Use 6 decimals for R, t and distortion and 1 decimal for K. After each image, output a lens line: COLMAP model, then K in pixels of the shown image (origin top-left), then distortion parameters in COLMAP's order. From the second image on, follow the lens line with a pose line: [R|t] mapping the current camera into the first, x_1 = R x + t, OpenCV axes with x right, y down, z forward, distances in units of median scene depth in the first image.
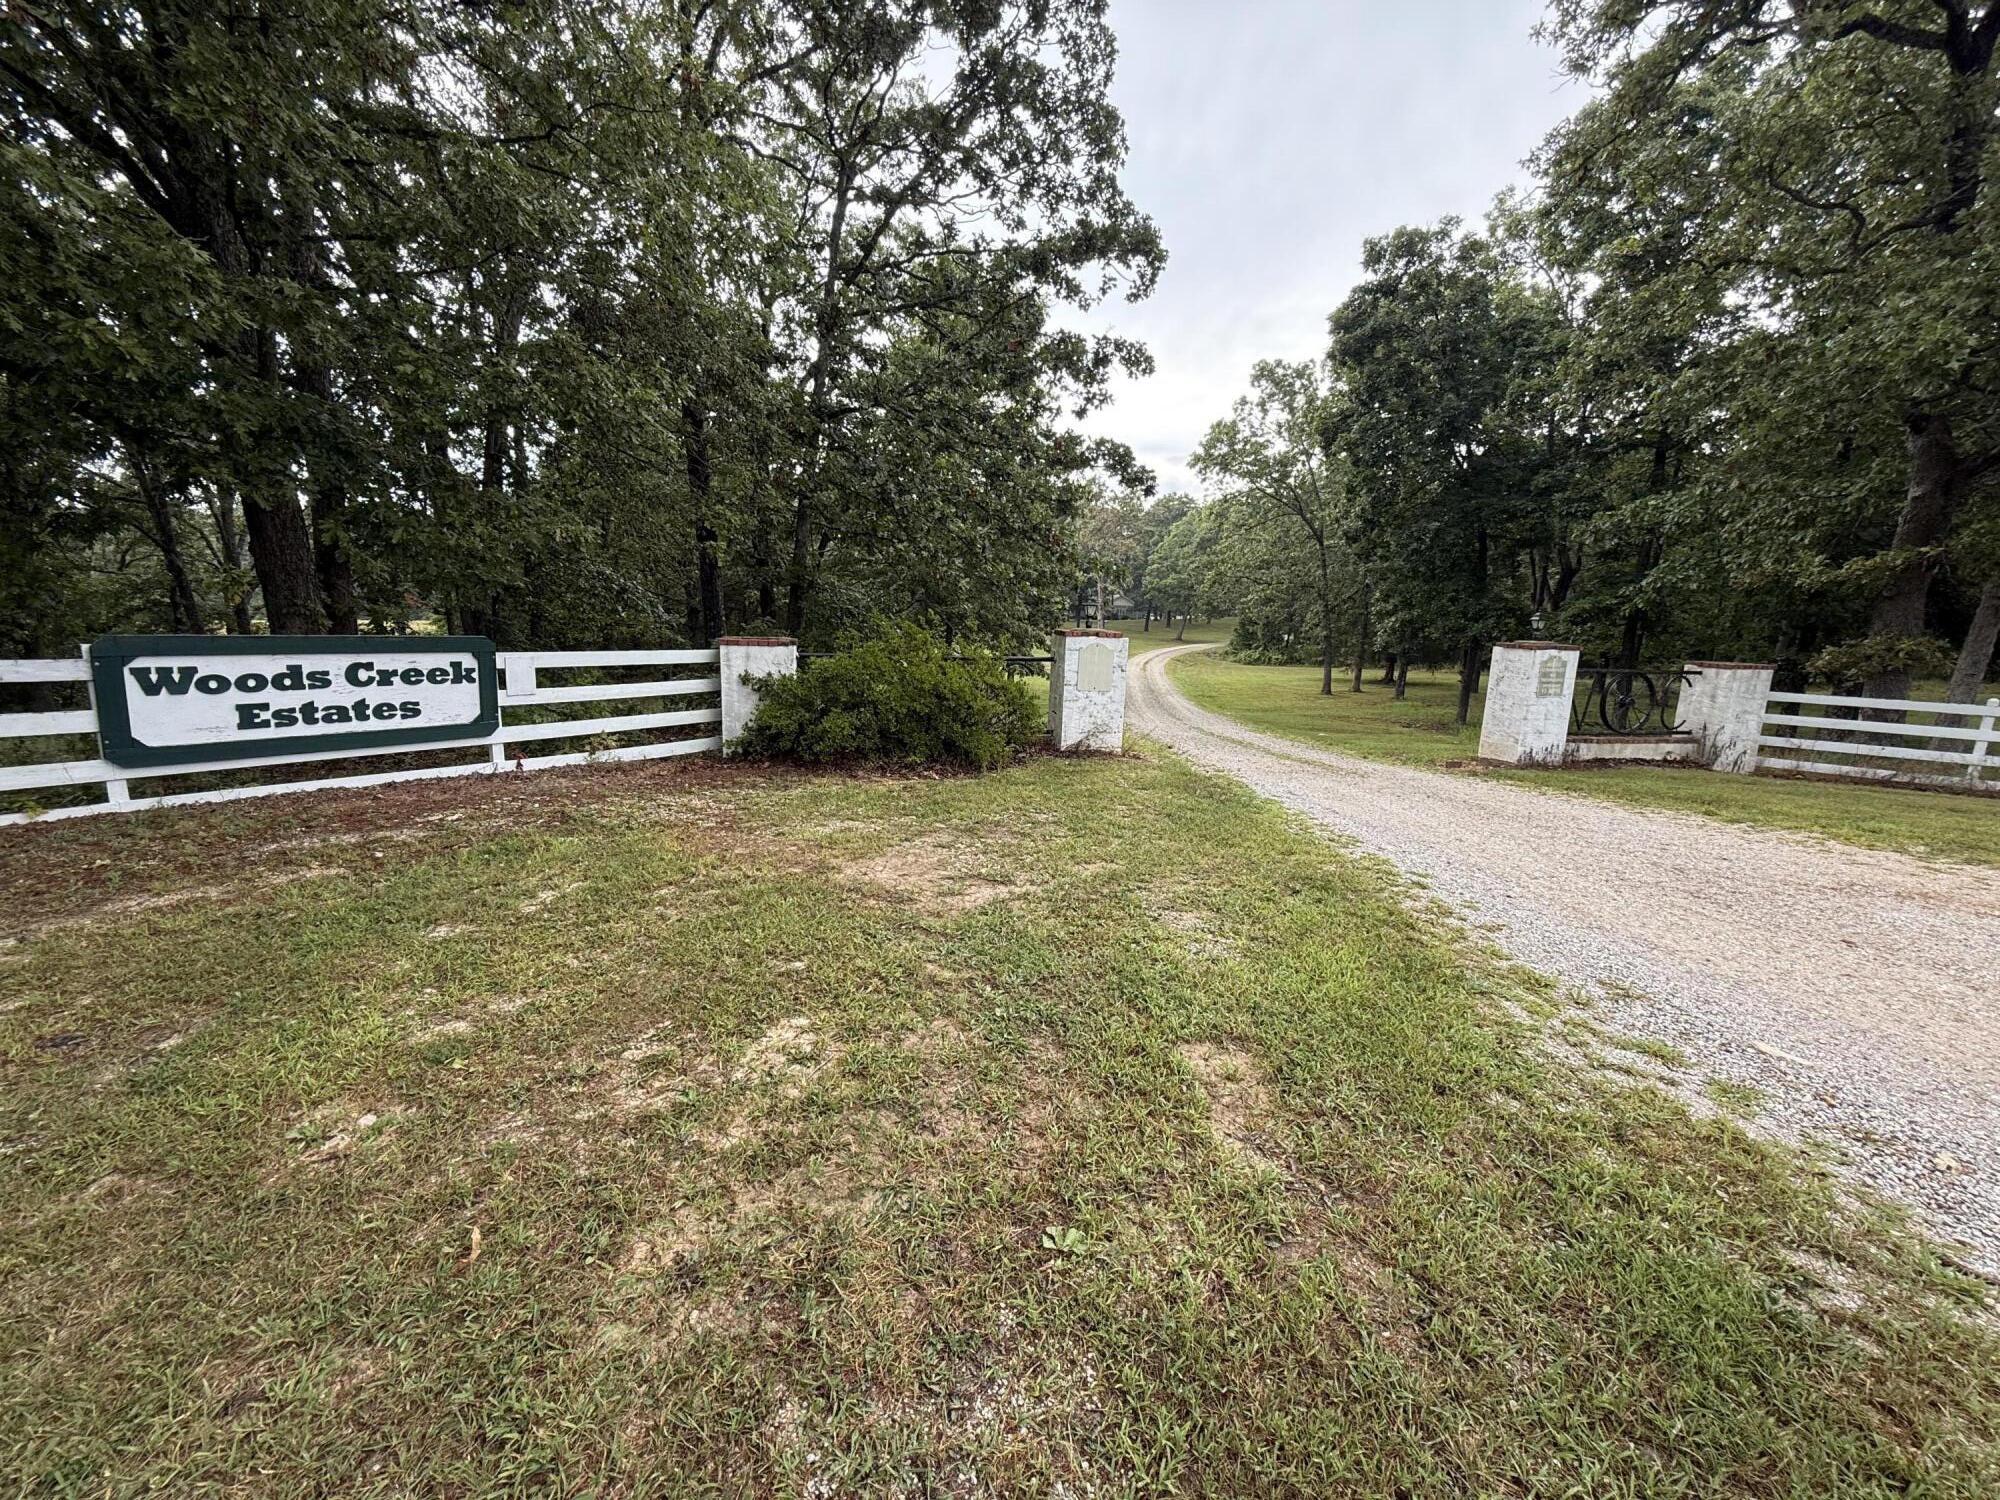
lens RADIAL K [[794.7, 0, 1005.6], [0, 794.7, 751.6], [0, 0, 1]] dist [0.001087, -0.000275]
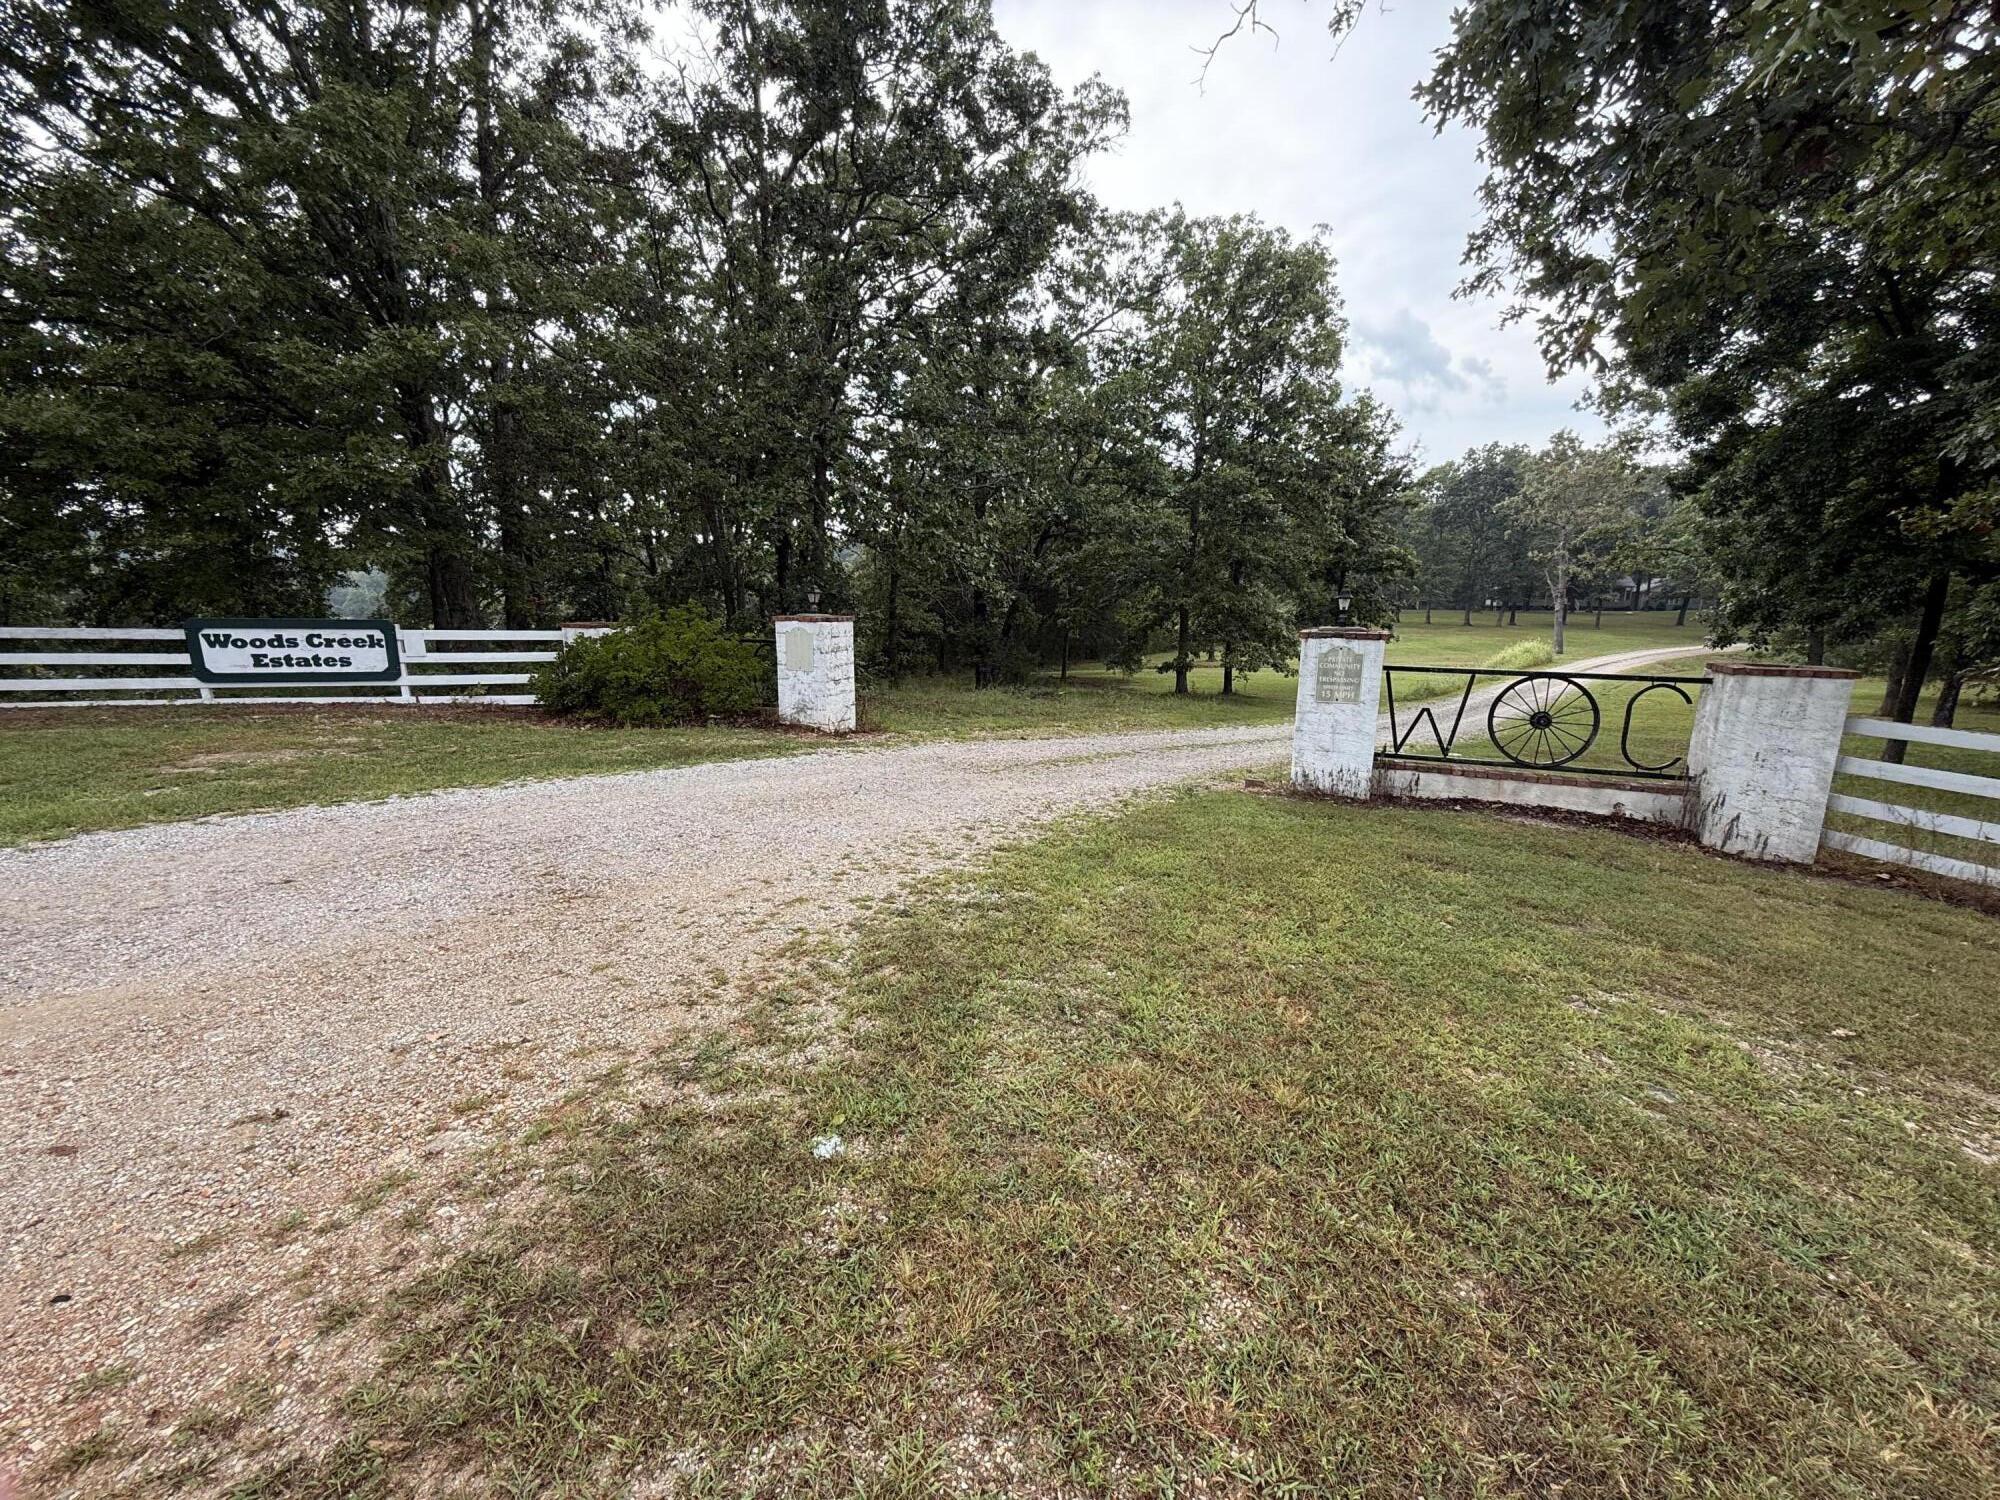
lens RADIAL K [[794.7, 0, 1003.0], [0, 794.7, 749.4], [0, 0, 1]] dist [0.001087, -0.000275]
pose [[0.821943, 0.087233, -0.562851, 1.396239], [-0.085605, 0.995897, 0.029337, -0.034621], [0.563100, 0.024070, 0.826038, 0.363286]]
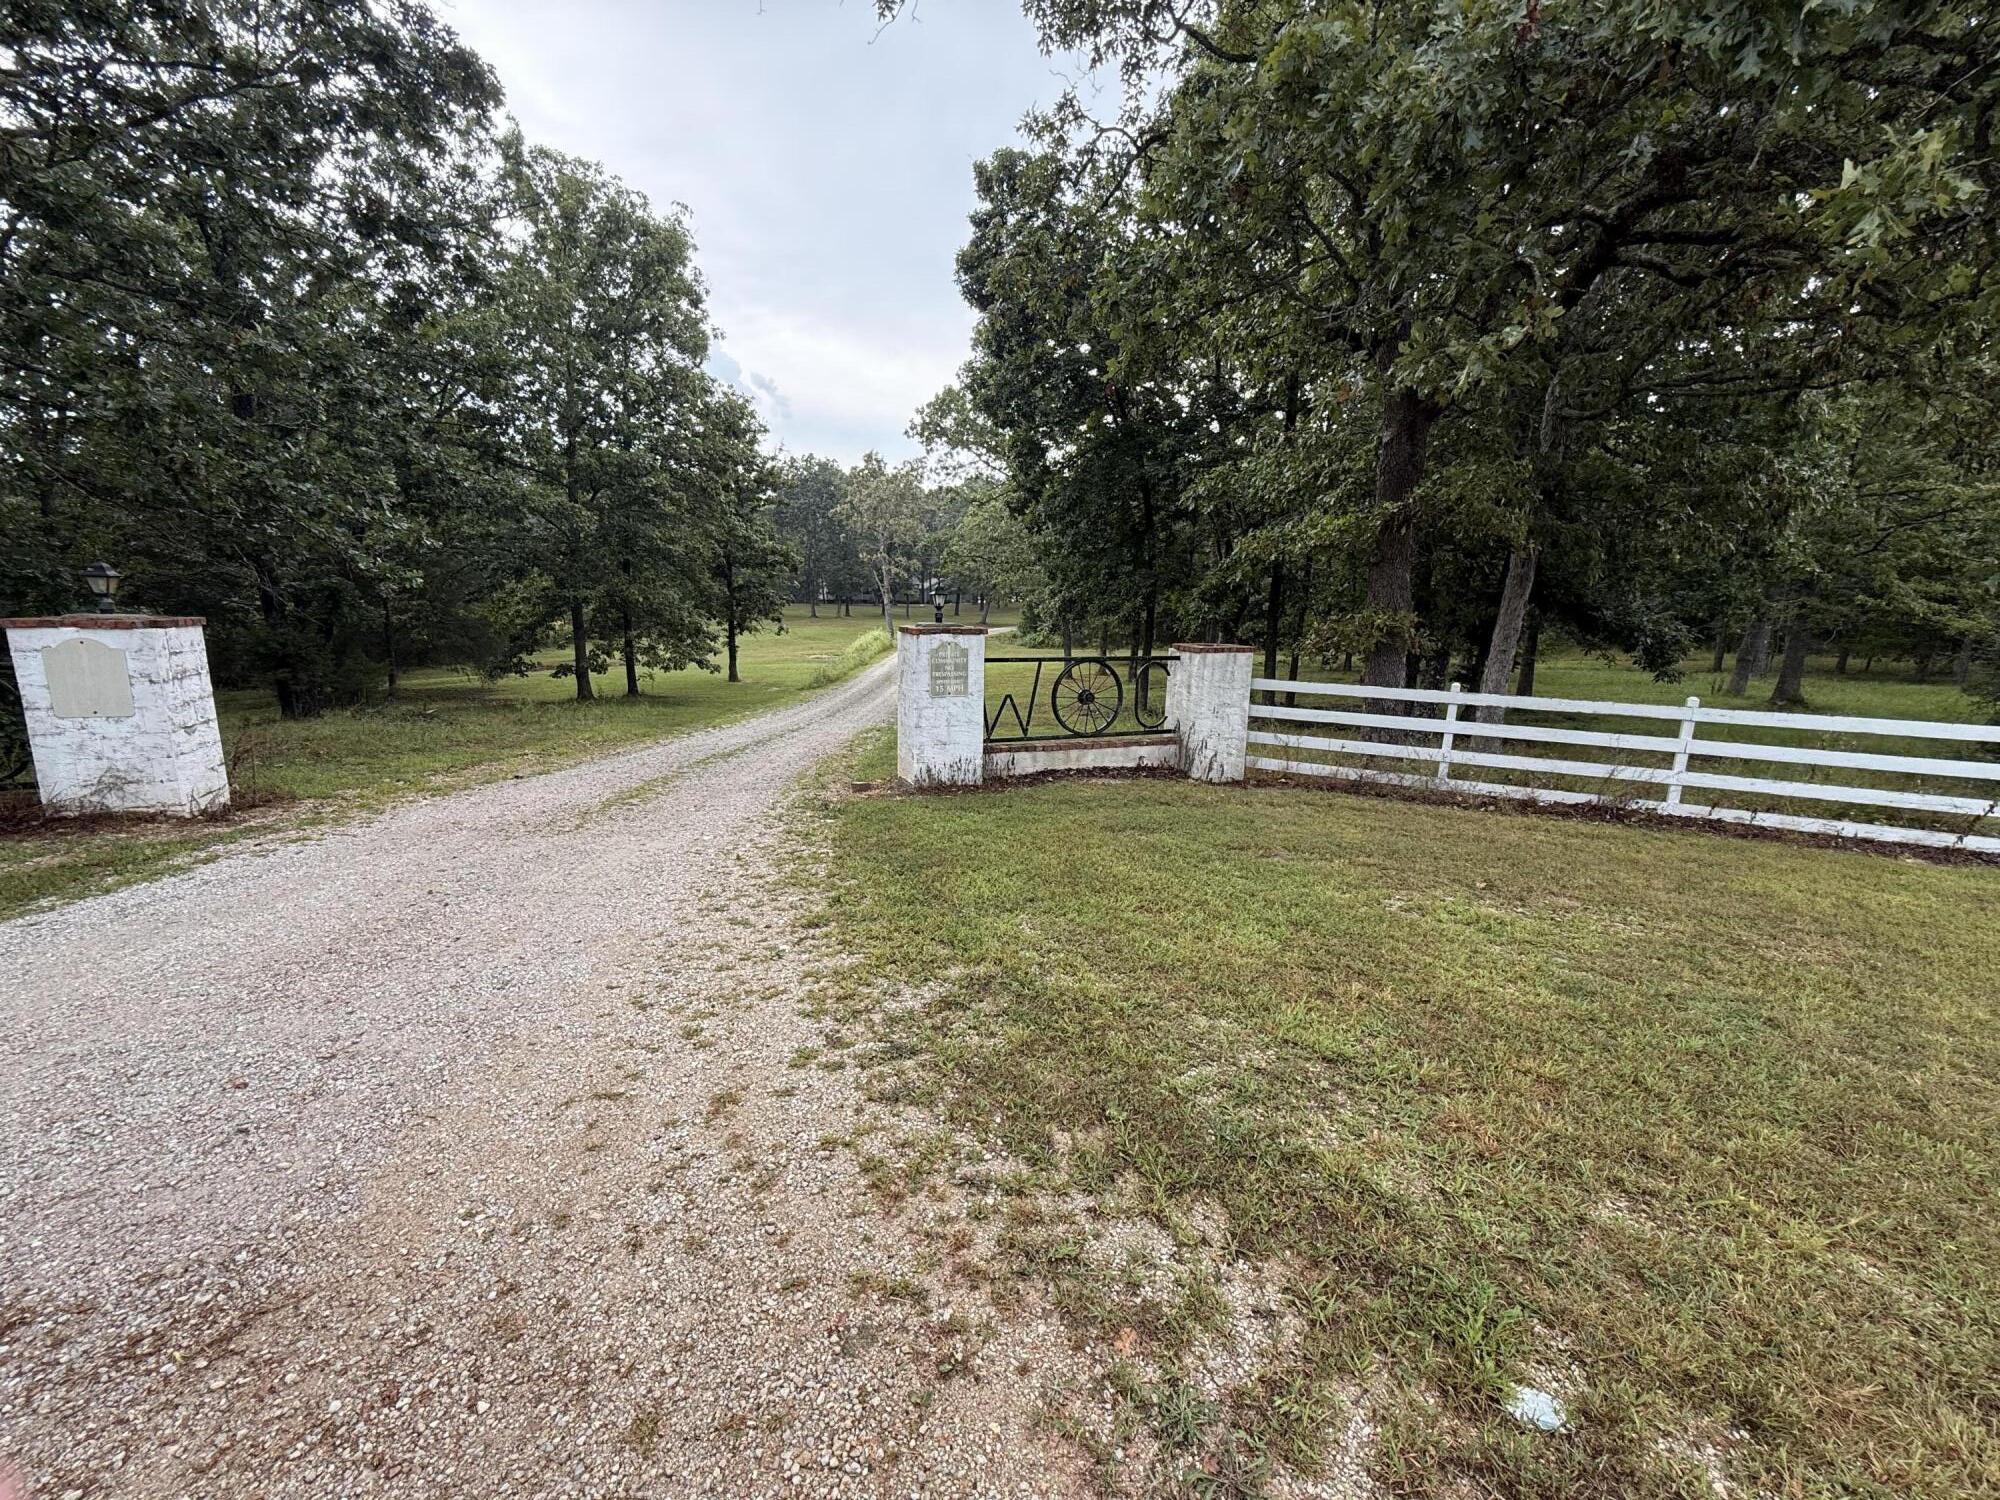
lens RADIAL K [[794.7, 0, 1002.9], [0, 794.7, 750.3], [0, 0, 1]] dist [0.001087, -0.000275]
pose [[0.984569, -0.042976, 0.169638, 0.994456], [0.040083, 0.998987, 0.020442, -0.051025], [-0.170344, -0.013327, 0.985294, 0.404246]]
